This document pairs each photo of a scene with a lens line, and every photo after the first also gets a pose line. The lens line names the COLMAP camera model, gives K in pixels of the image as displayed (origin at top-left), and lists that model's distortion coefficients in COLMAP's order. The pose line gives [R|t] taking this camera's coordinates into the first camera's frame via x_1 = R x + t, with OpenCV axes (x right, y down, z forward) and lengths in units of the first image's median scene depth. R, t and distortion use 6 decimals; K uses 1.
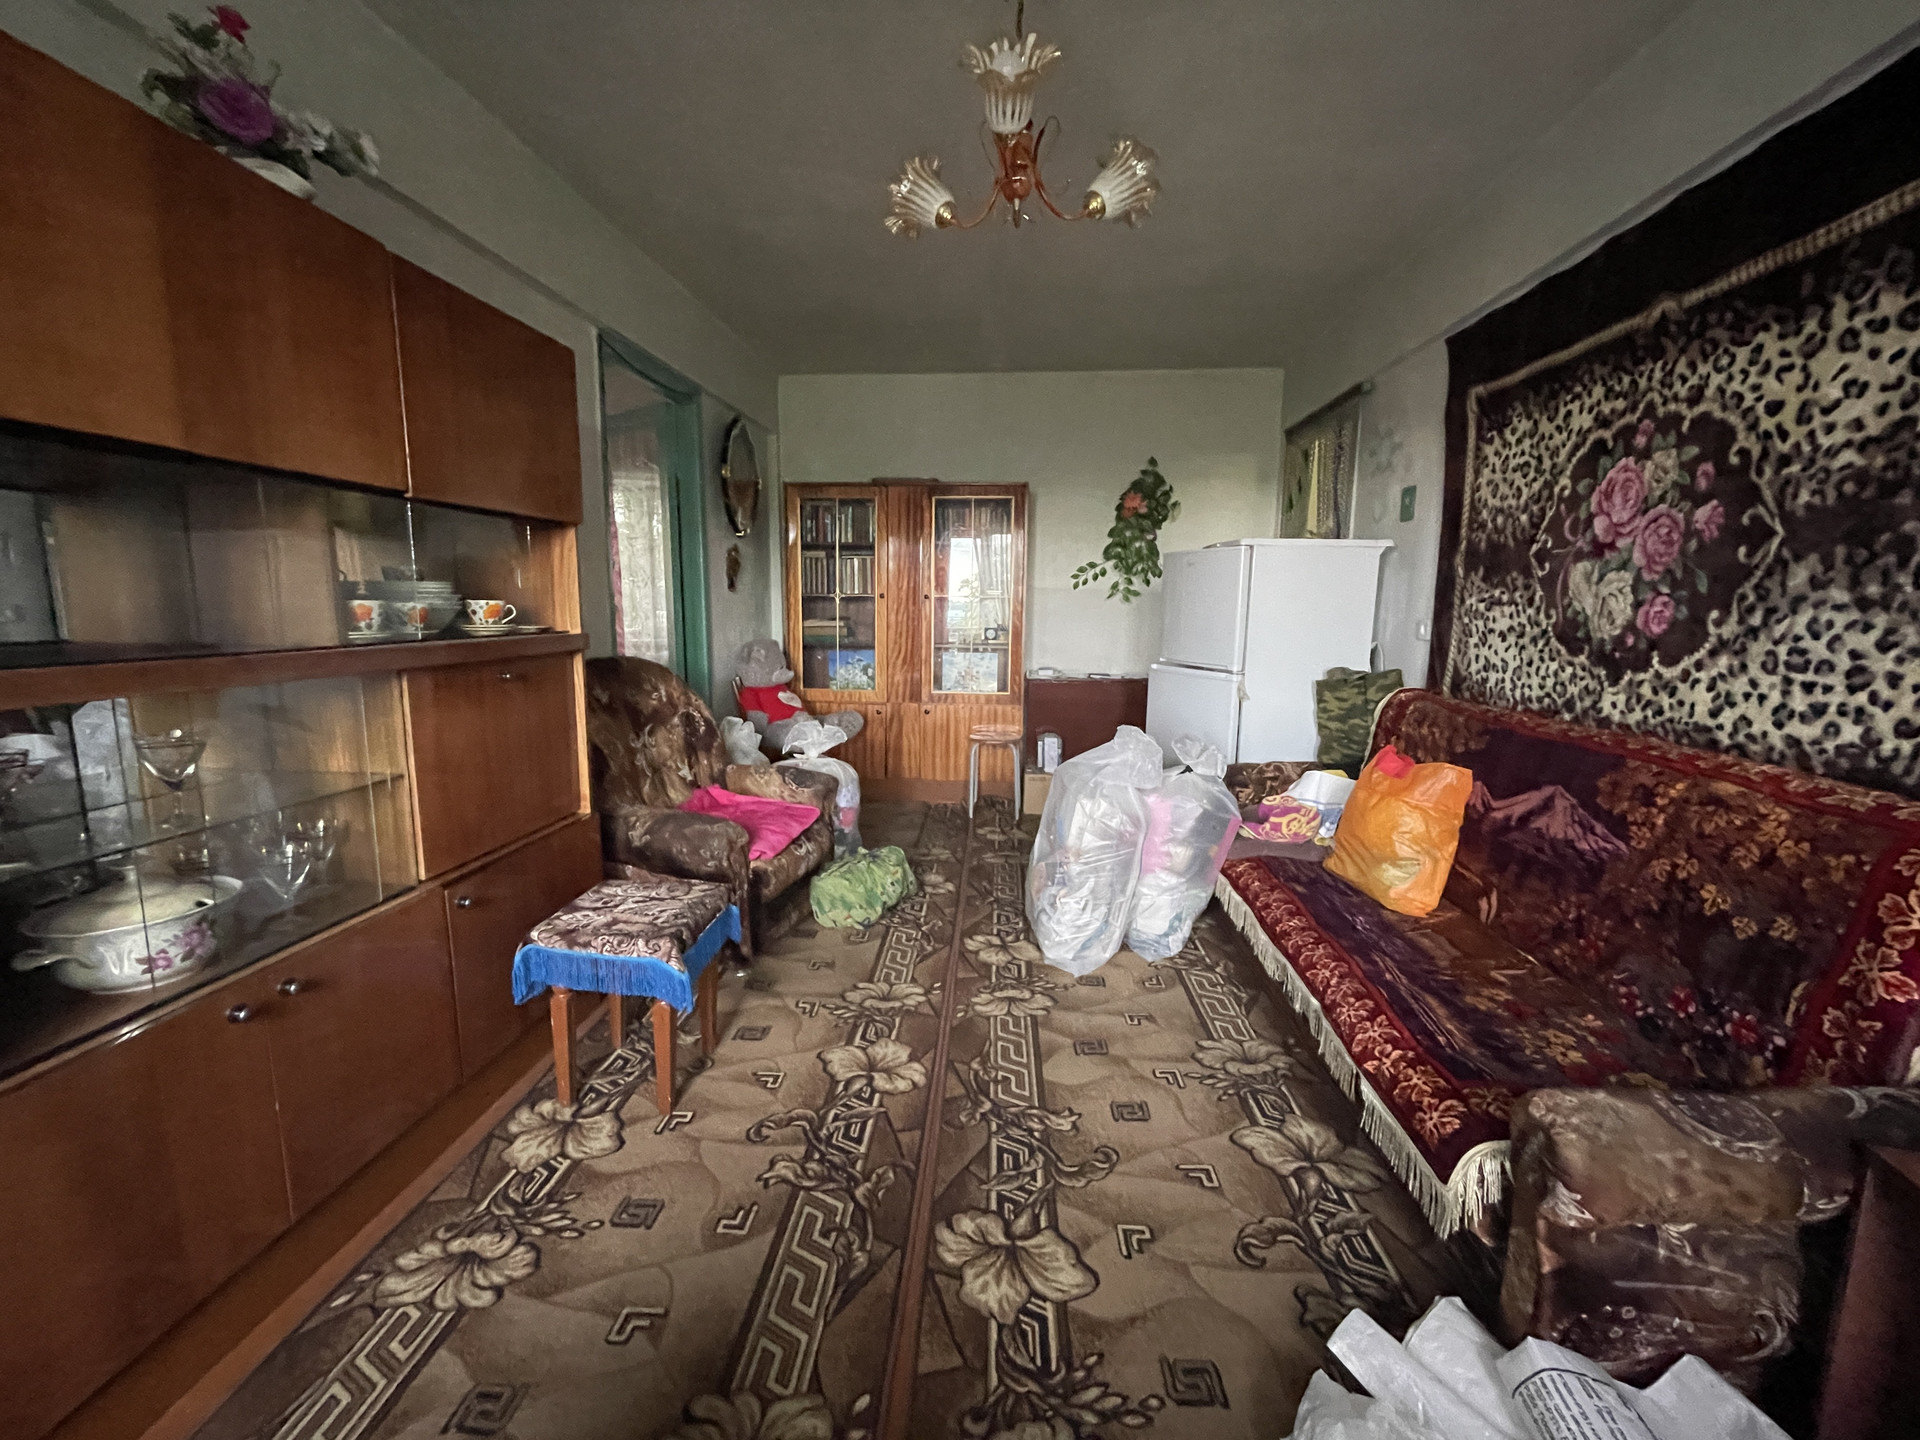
lens RADIAL K [[773.6, 0, 951.5], [0, 773.6, 716.0], [0, 0, 1]] dist [-0.000091, -0.000636]
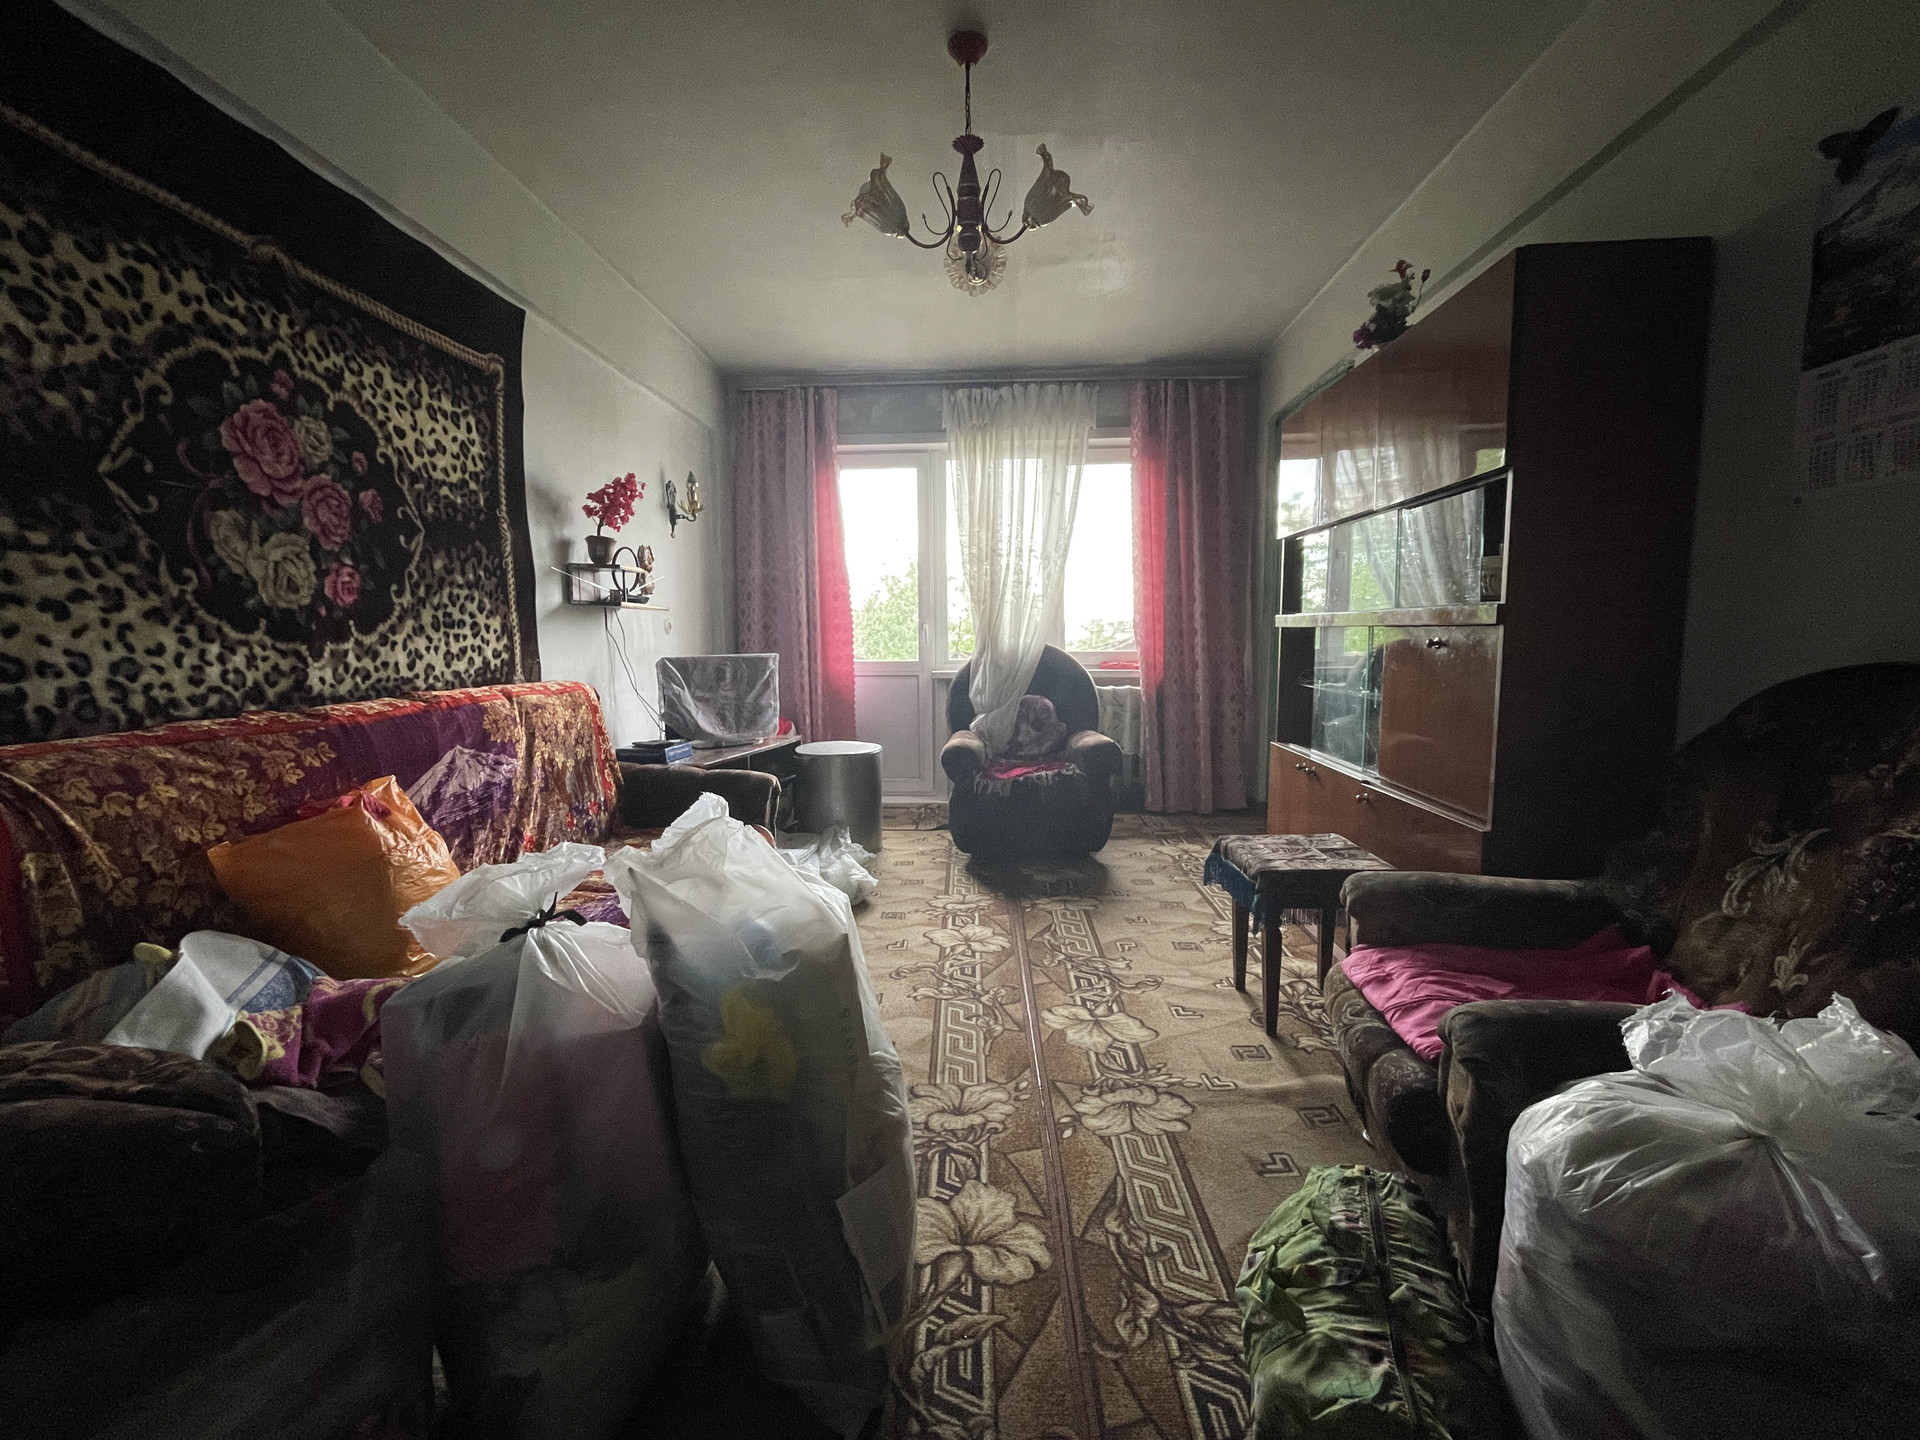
lens RADIAL K [[773.6, 0, 952.1], [0, 773.6, 721.9], [0, 0, 1]] dist [-0.000091, -0.000636]
pose [[-0.999412, 0.006316, -0.033712, 0.137181], [-0.002619, 0.965979, 0.258607, -0.227095], [0.034199, 0.258543, -0.965394, 2.105994]]
